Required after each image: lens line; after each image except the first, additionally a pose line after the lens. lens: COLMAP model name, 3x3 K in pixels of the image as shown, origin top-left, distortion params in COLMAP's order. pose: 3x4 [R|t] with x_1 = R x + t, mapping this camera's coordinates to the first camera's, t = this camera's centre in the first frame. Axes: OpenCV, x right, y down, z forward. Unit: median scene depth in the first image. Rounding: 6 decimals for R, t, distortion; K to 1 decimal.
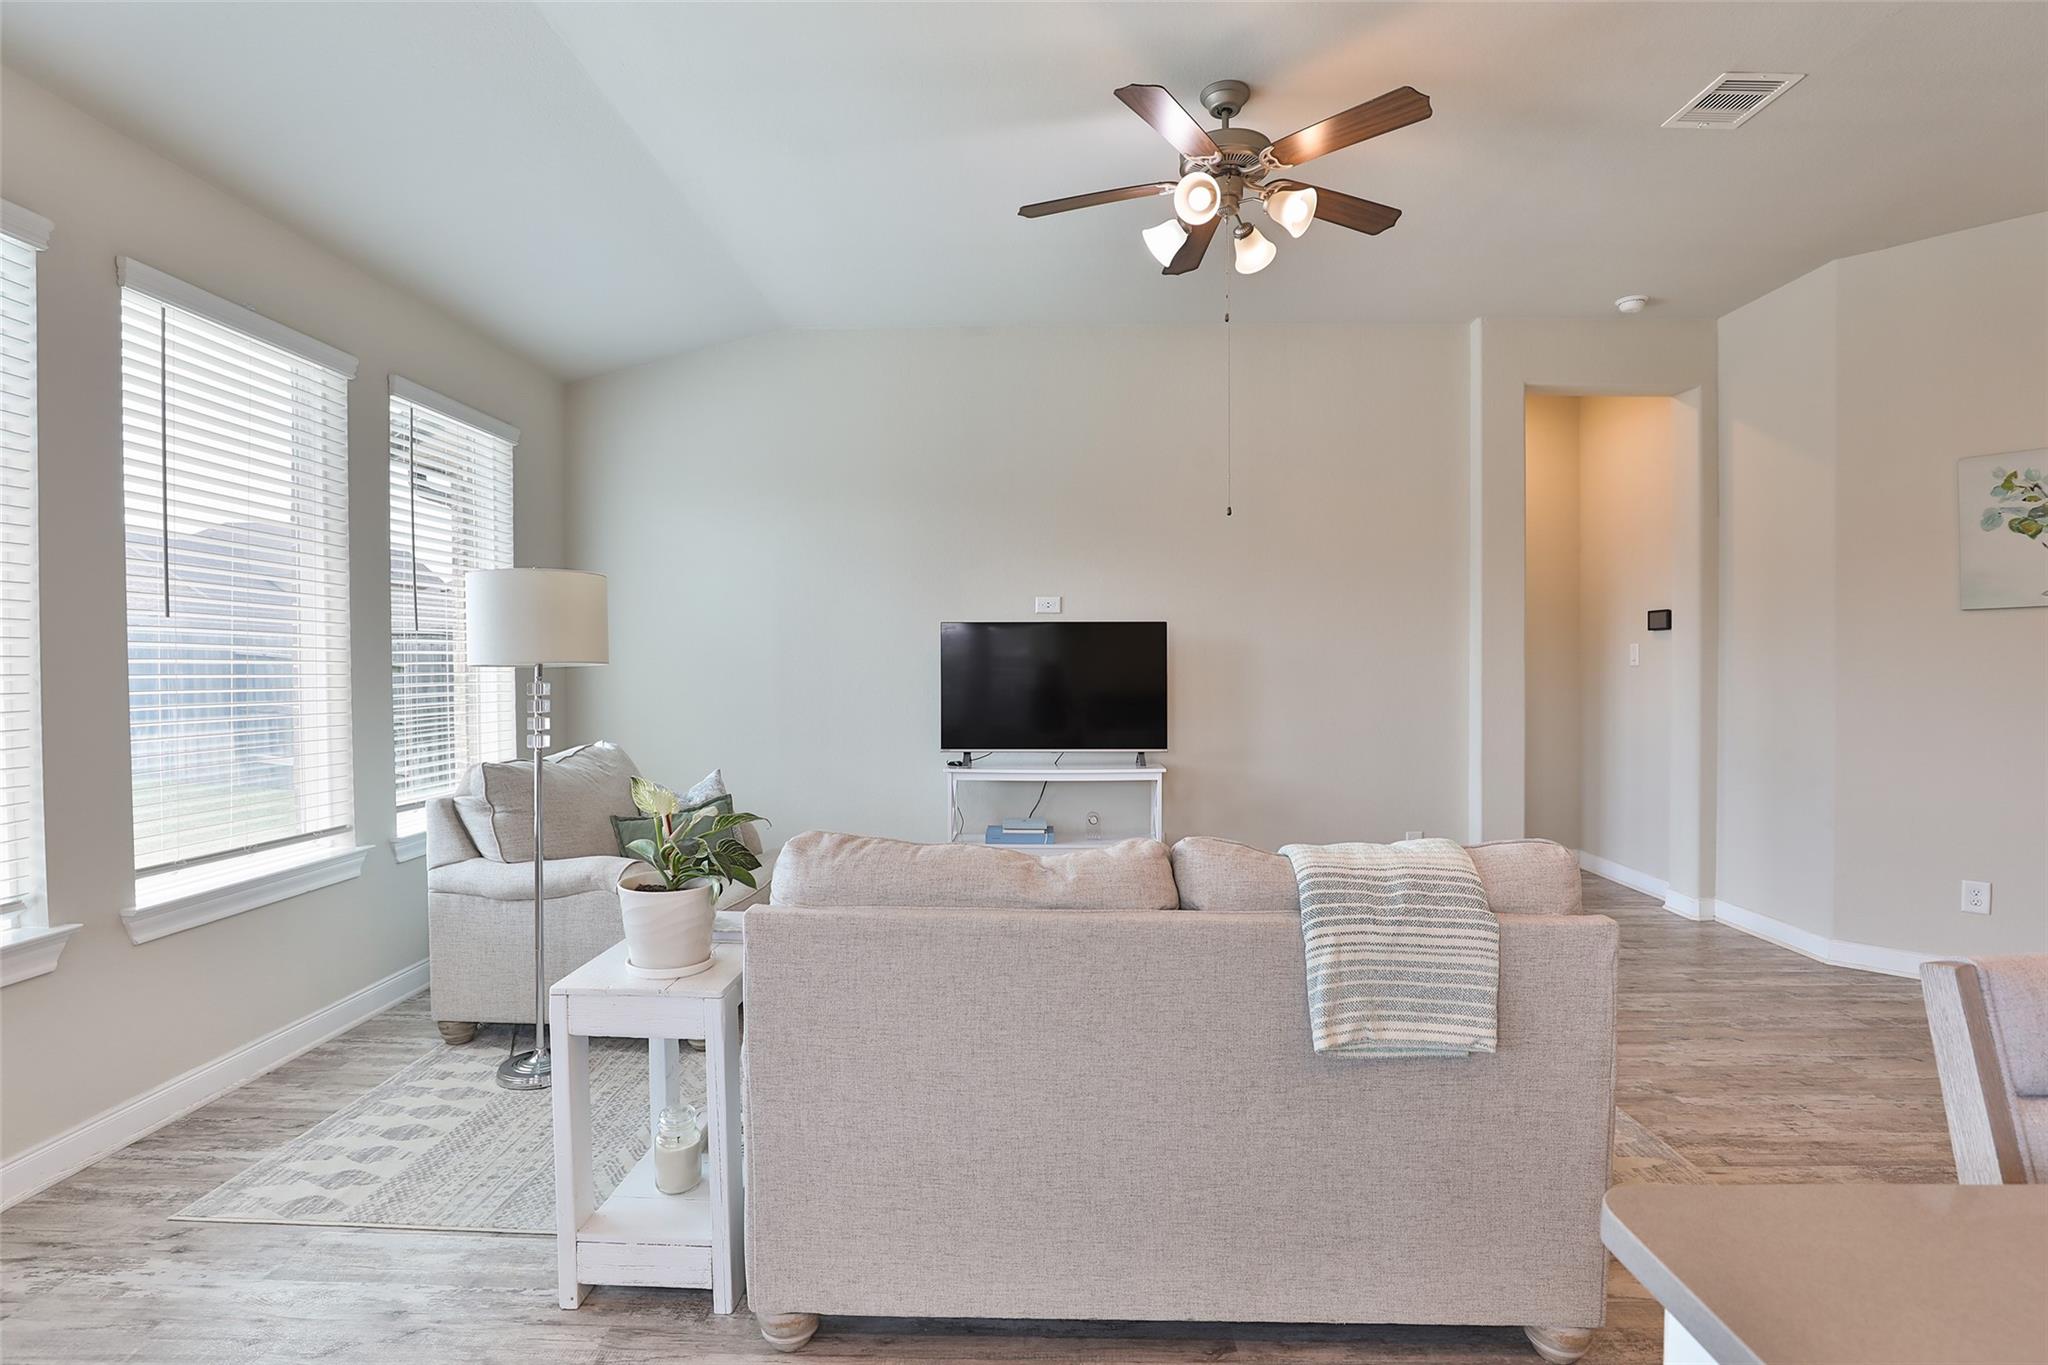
lens RADIAL K [[987.5, 0, 1024.6], [0, 987.5, 676.6], [0, 0, 1]] dist [-0.039445, 0.010463]
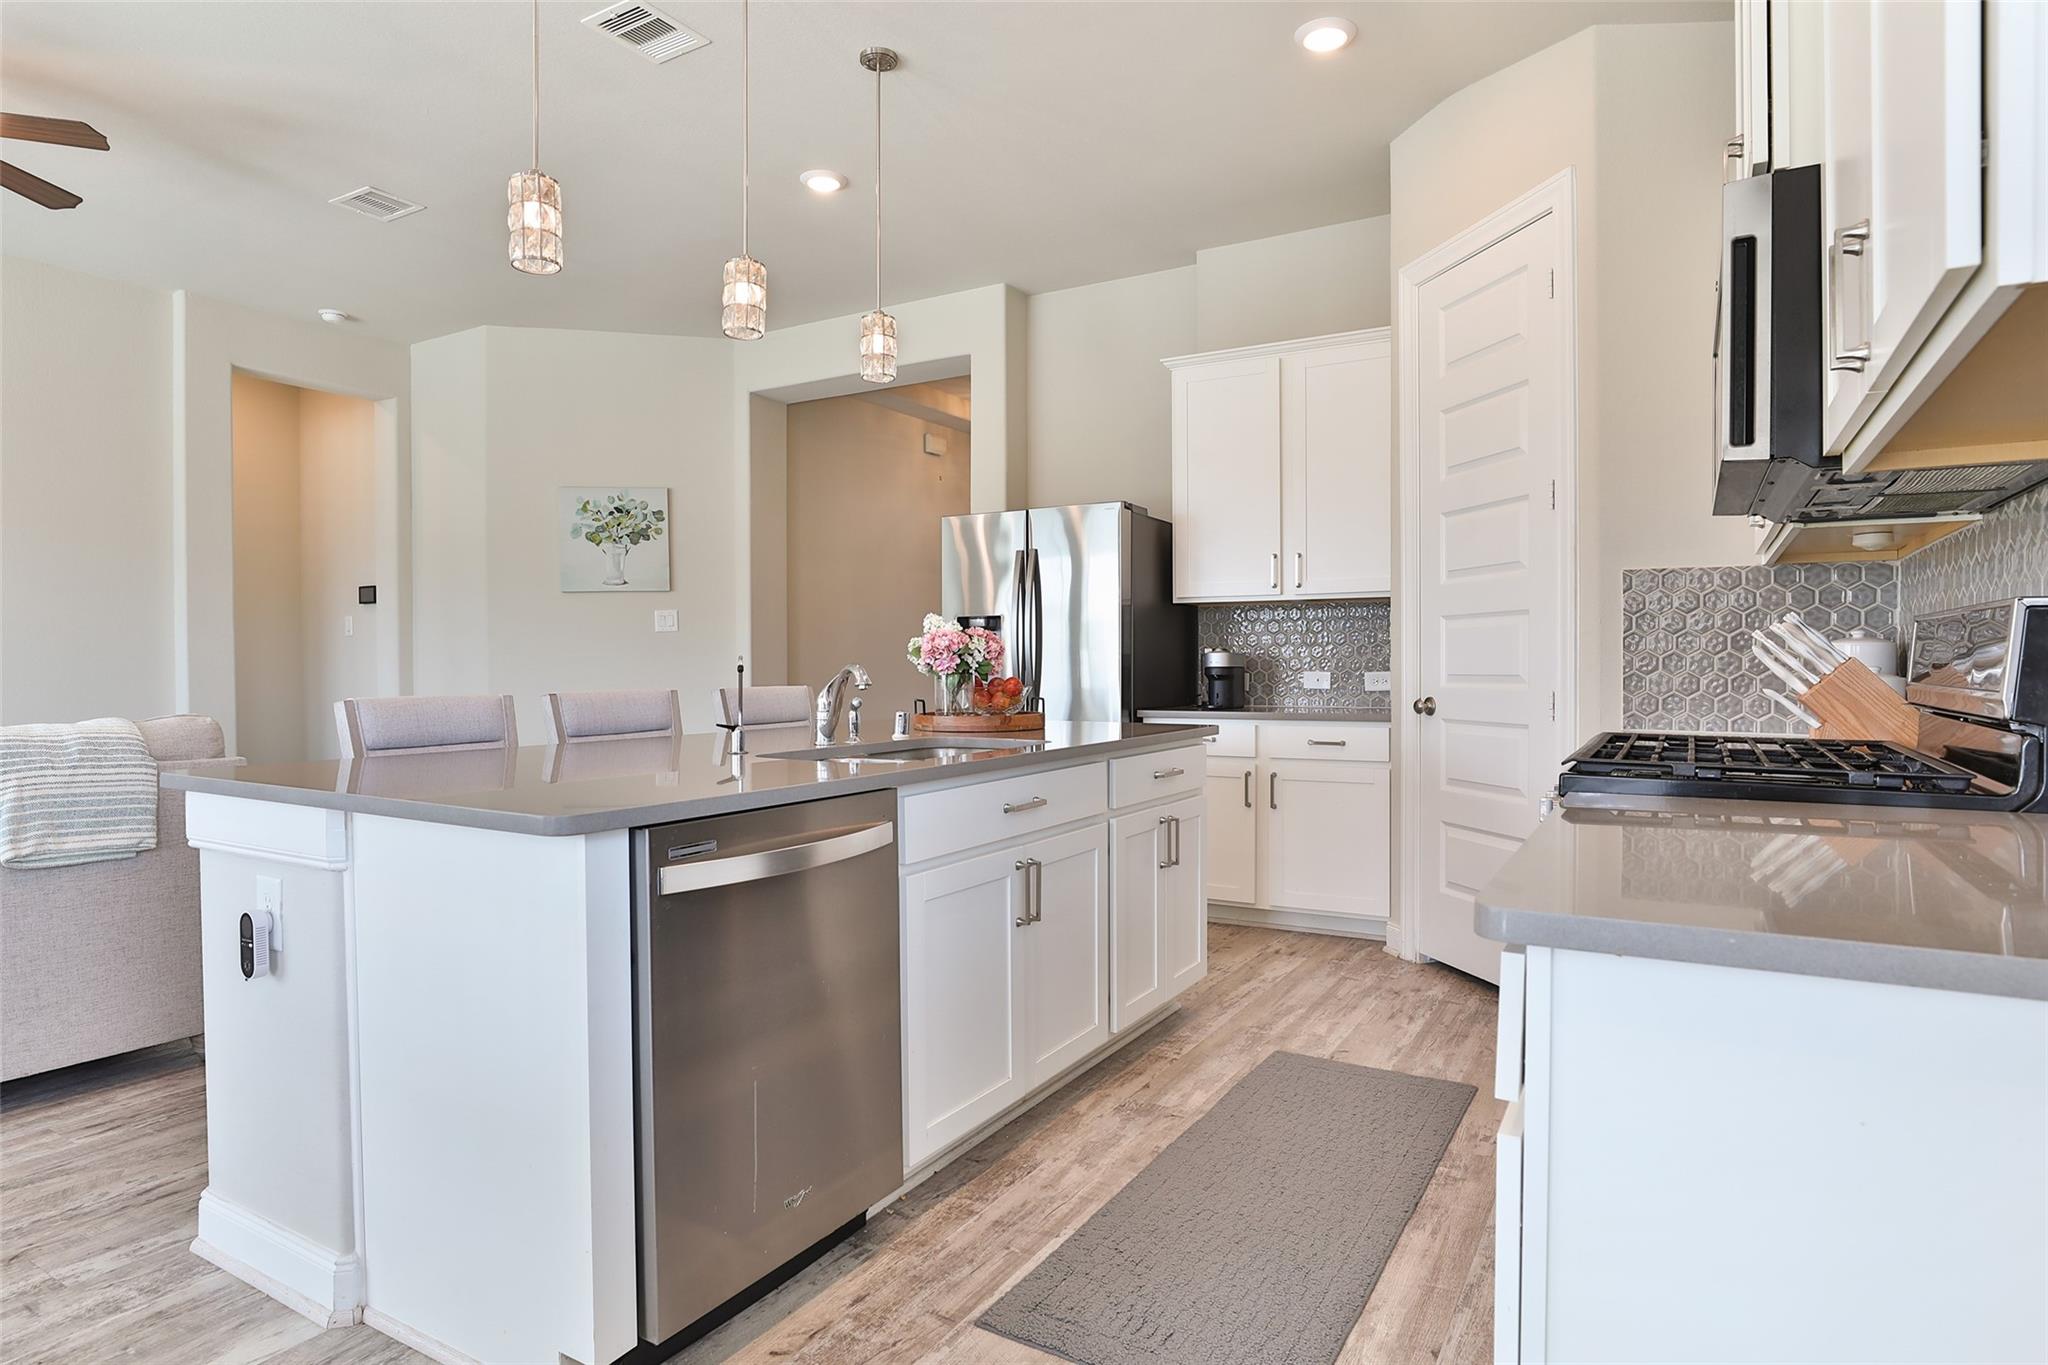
lens RADIAL K [[1131.3, 0, 1031.9], [0, 1131.3, 674.3], [0, 0, 1]] dist [-0.032288, 0.010571]
pose [[0.491354, -0.010838, 0.870893, -0.197256], [0.015648, 0.999871, 0.003615, 0.078118], [-0.870819, 0.011851, 0.491460, -0.587403]]
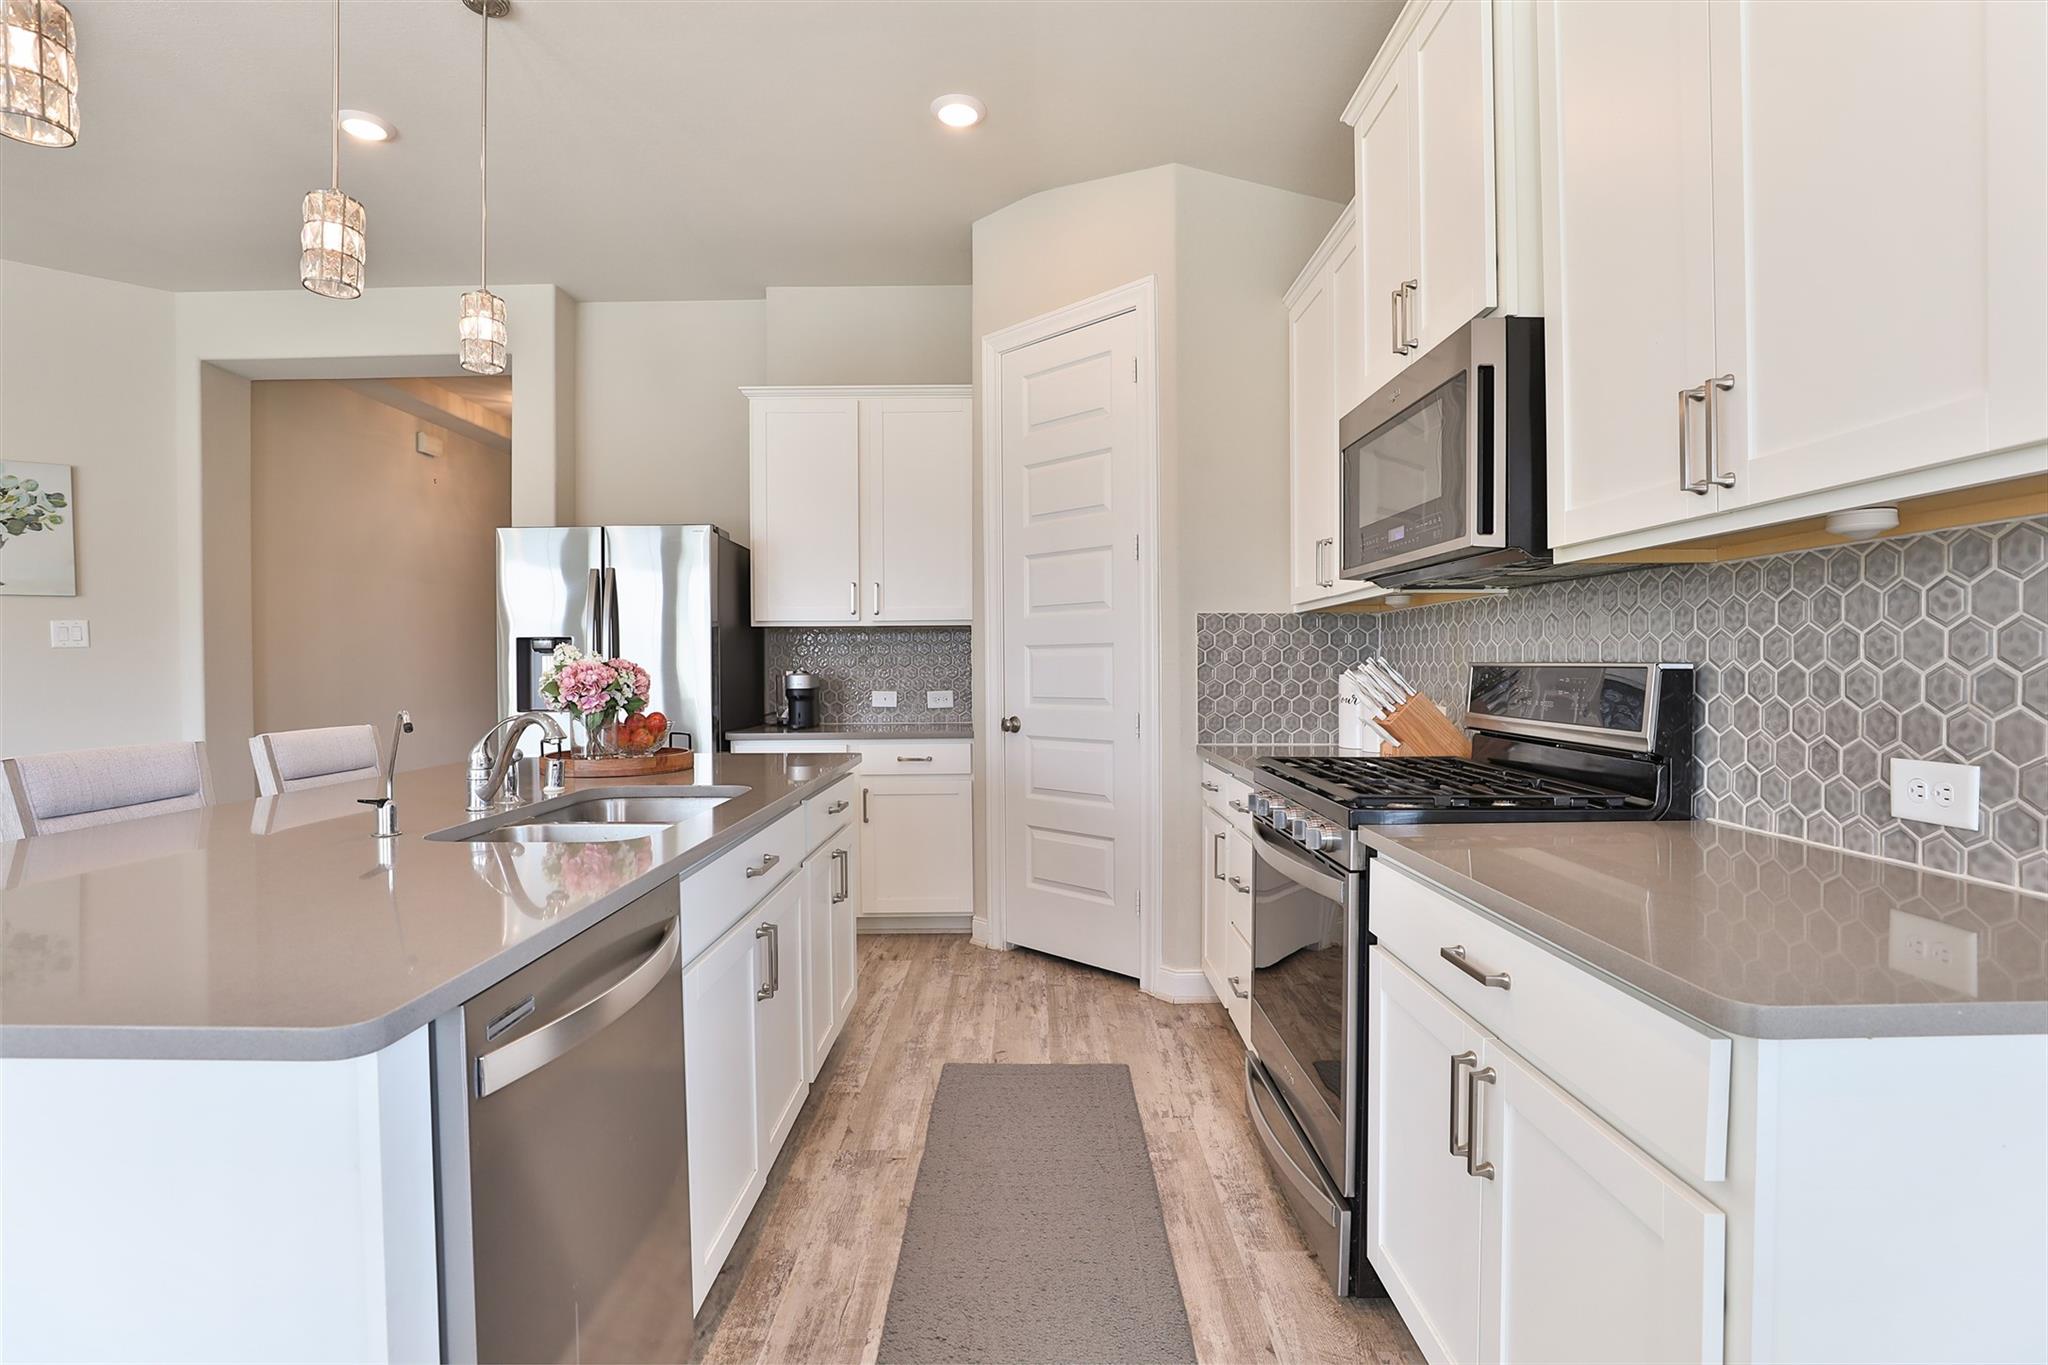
lens RADIAL K [[987.5, 0, 1037.6], [0, 987.5, 676.6], [0, 0, 1]] dist [-0.039445, 0.010463]
pose [[-0.018318, -0.012776, 0.999751, -0.130687], [0.019844, 0.999717, 0.013139, 0.045126], [-0.999635, 0.020080, -0.018060, -0.337309]]
